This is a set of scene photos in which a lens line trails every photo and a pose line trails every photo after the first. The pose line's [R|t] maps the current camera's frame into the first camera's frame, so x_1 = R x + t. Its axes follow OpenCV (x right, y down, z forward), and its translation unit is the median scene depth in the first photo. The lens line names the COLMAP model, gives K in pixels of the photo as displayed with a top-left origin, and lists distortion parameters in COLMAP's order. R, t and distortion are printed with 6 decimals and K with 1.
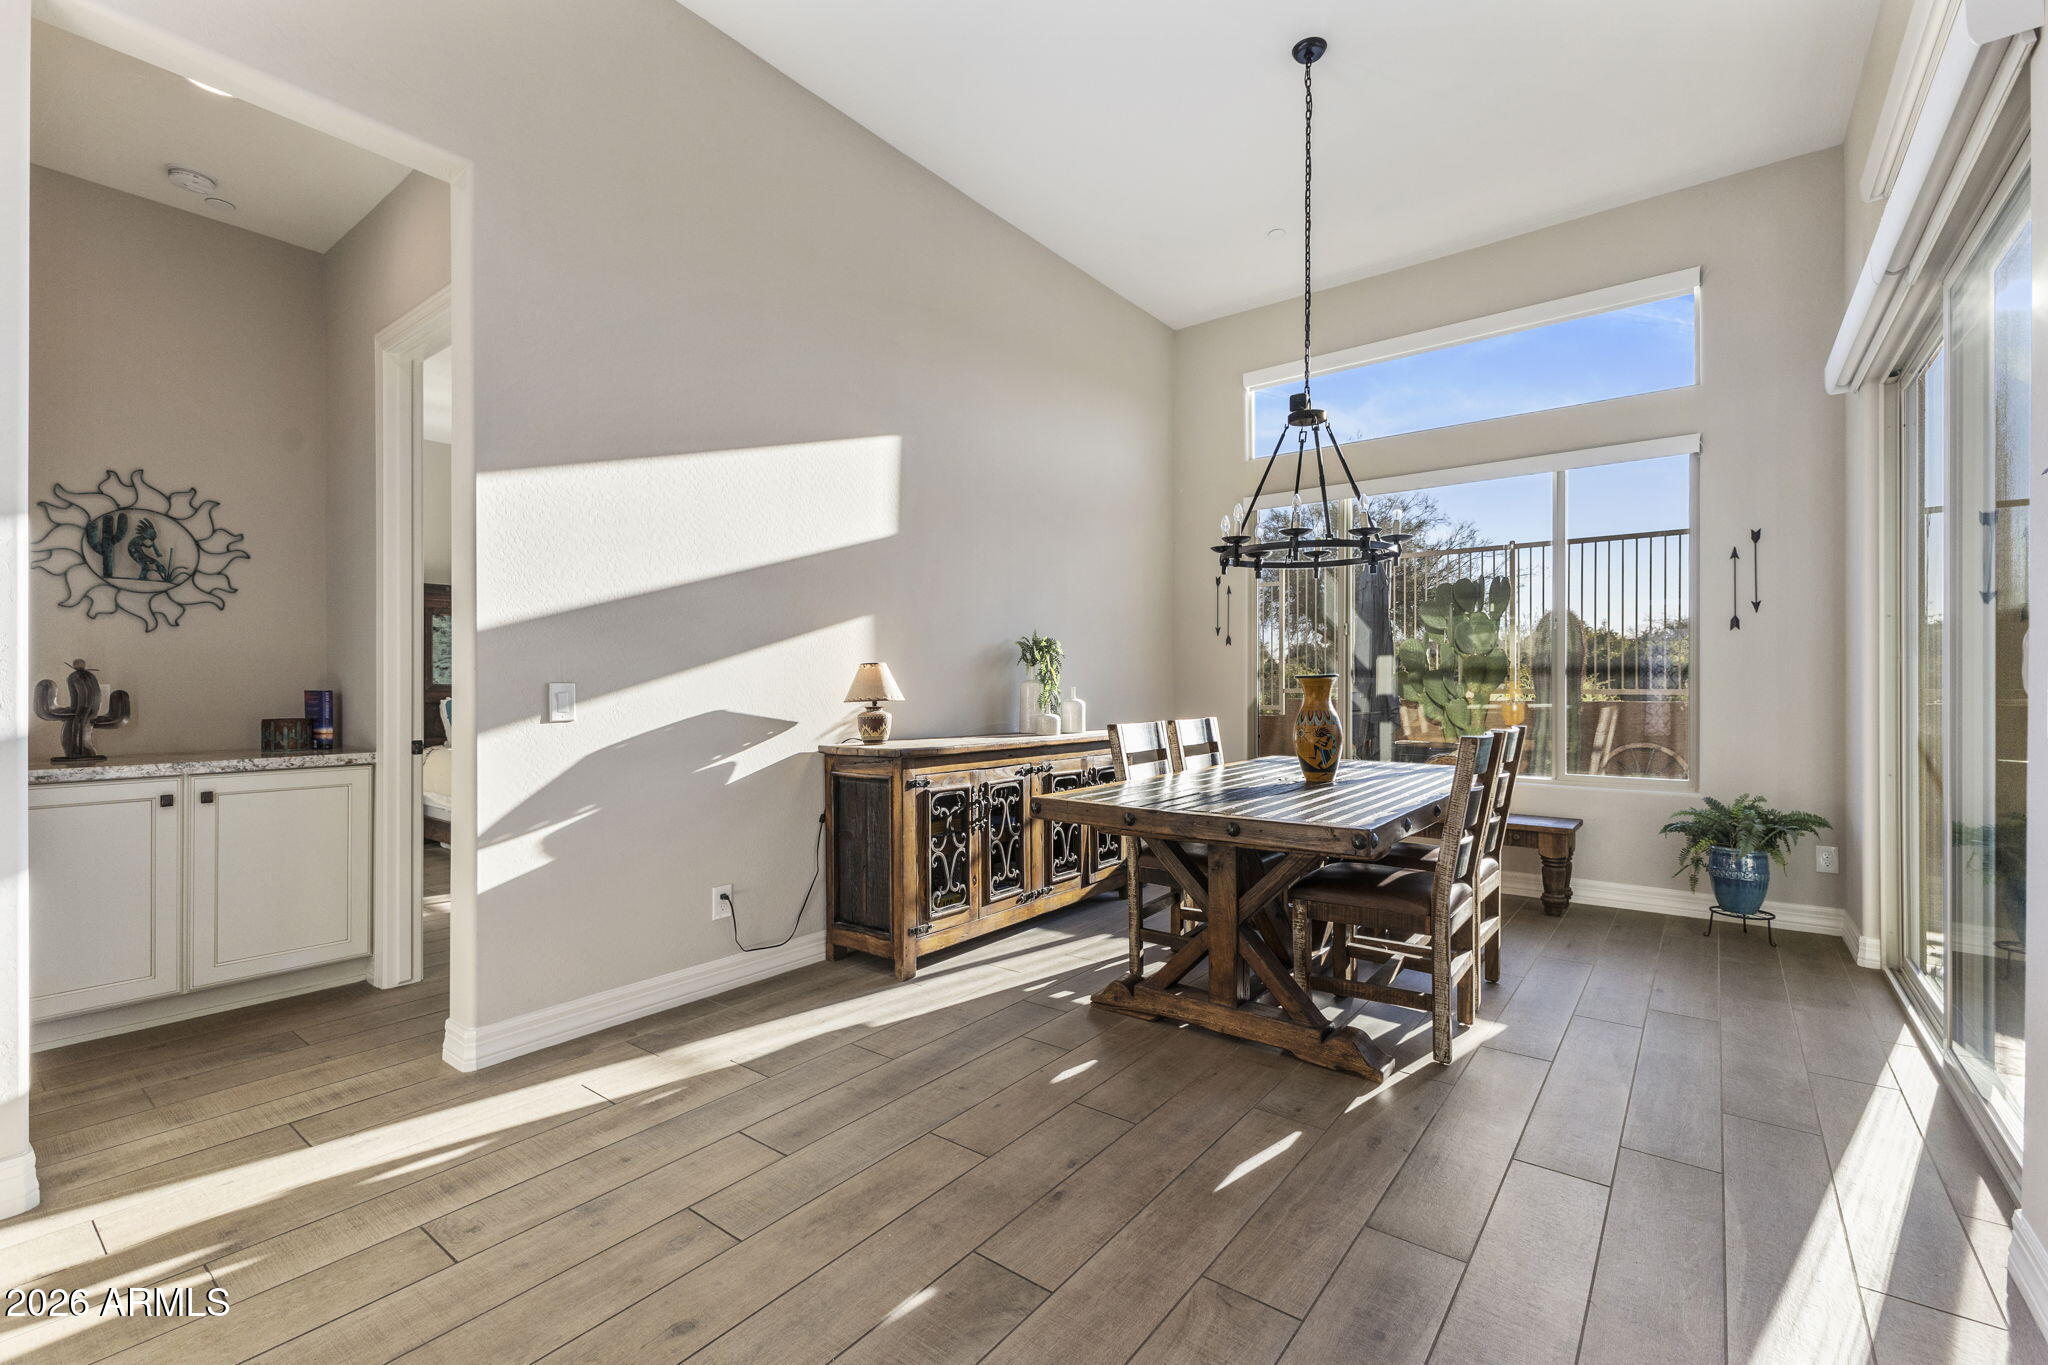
lens RADIAL K [[885.7, 0, 1024.0], [0, 885.7, 682.5], [0, 0, 1]] dist [0.028095, -0.007660]
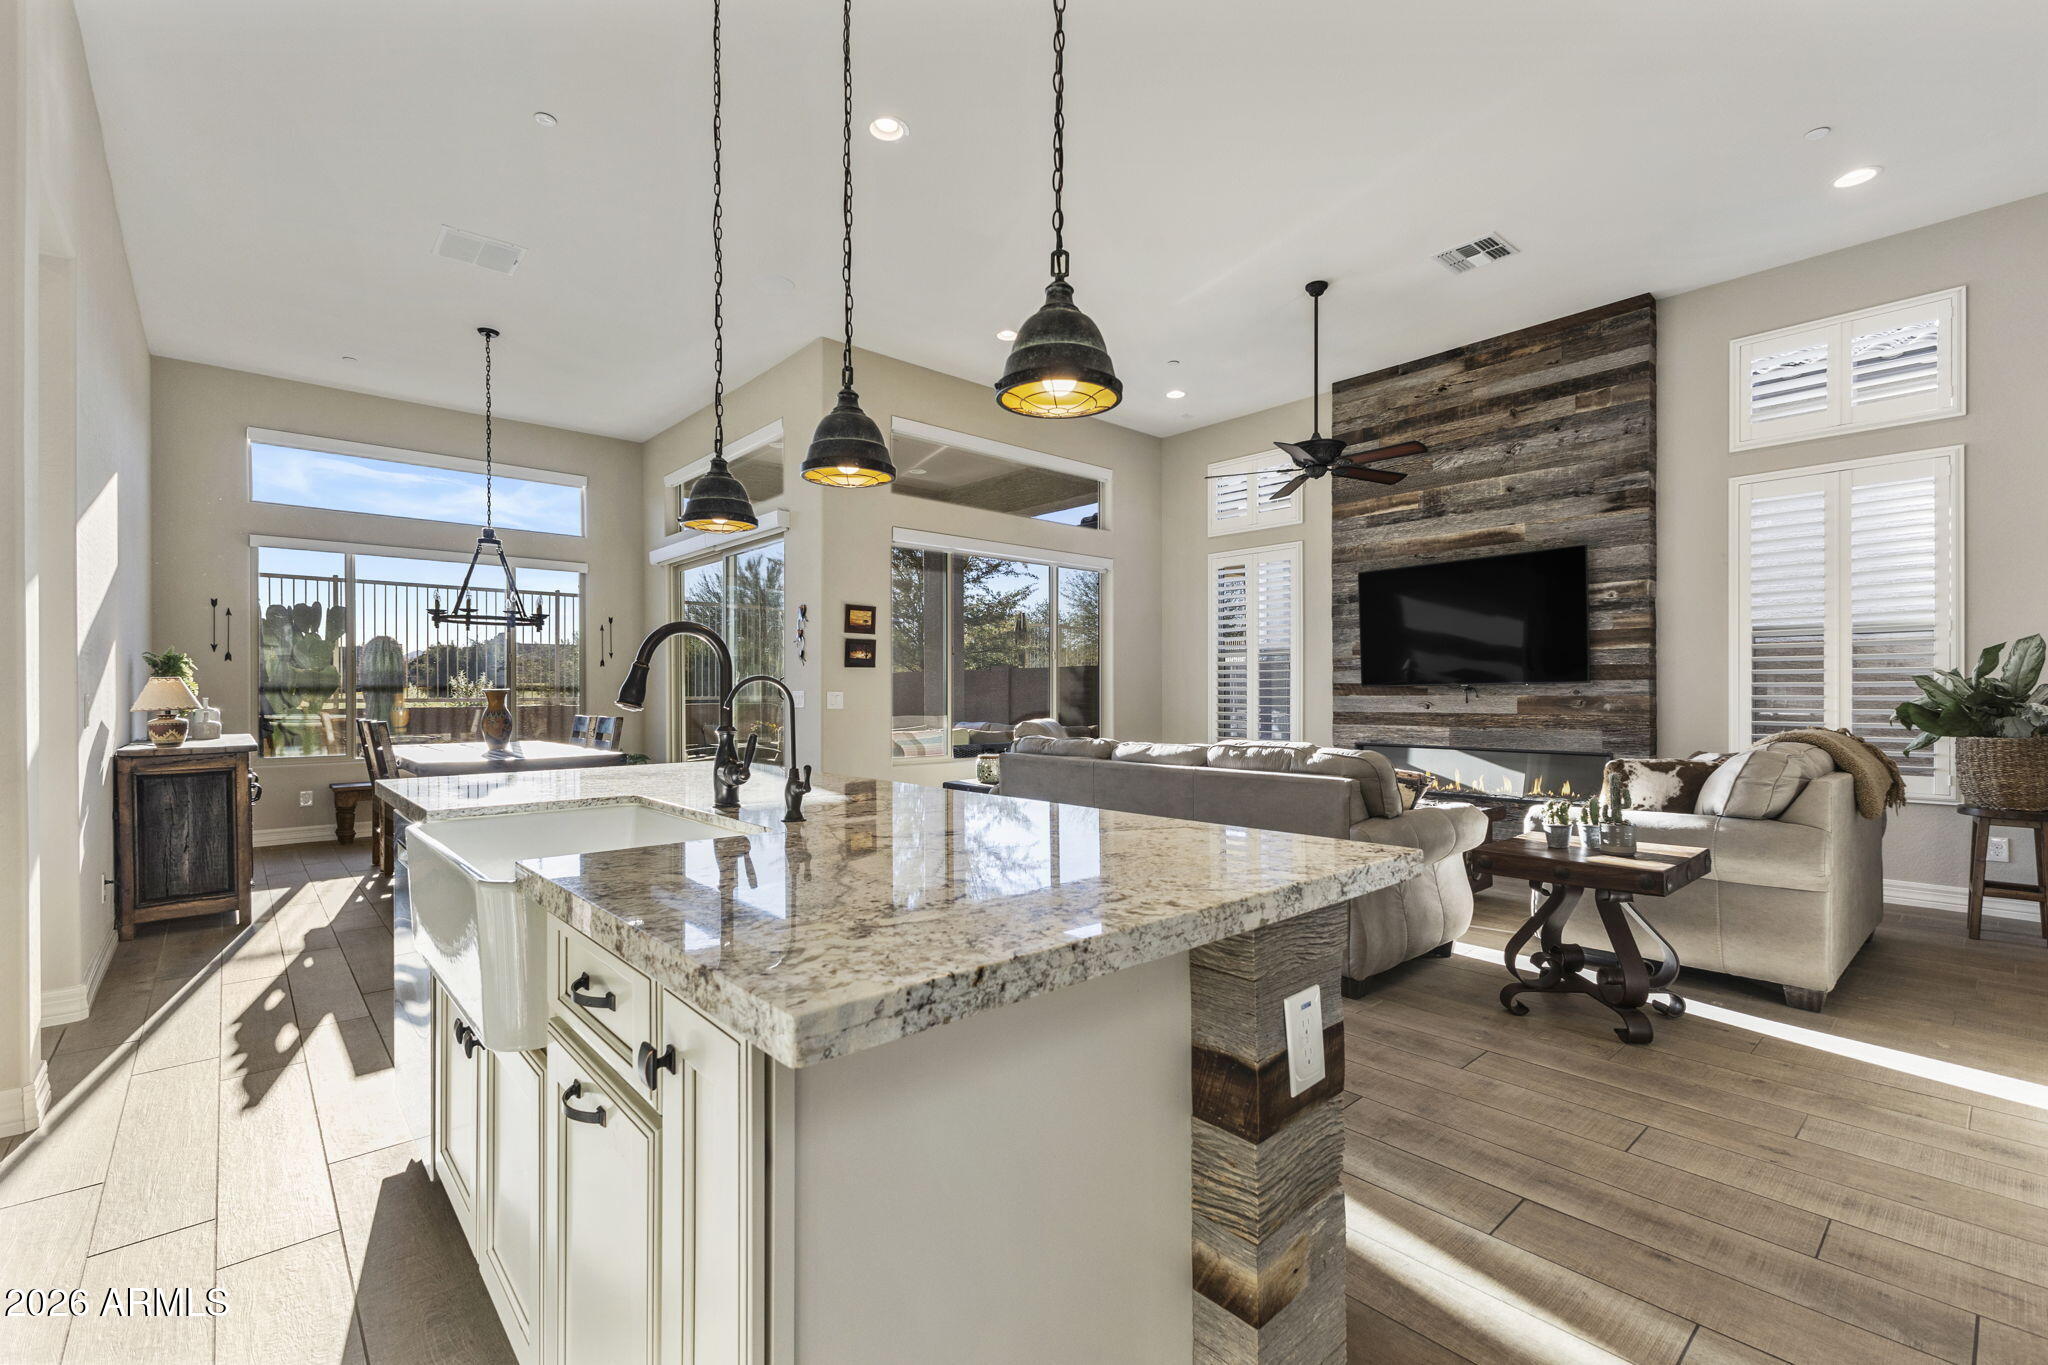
lens RADIAL K [[885.7, 0, 1024.0], [0, 885.7, 682.5], [0, 0, 1]] dist [0.028095, -0.007660]
pose [[0.175415, 0.010474, 0.984439, -0.973738], [0.002524, 0.999935, -0.011089, 0.001538], [-0.984491, 0.004430, 0.175377, -0.271983]]
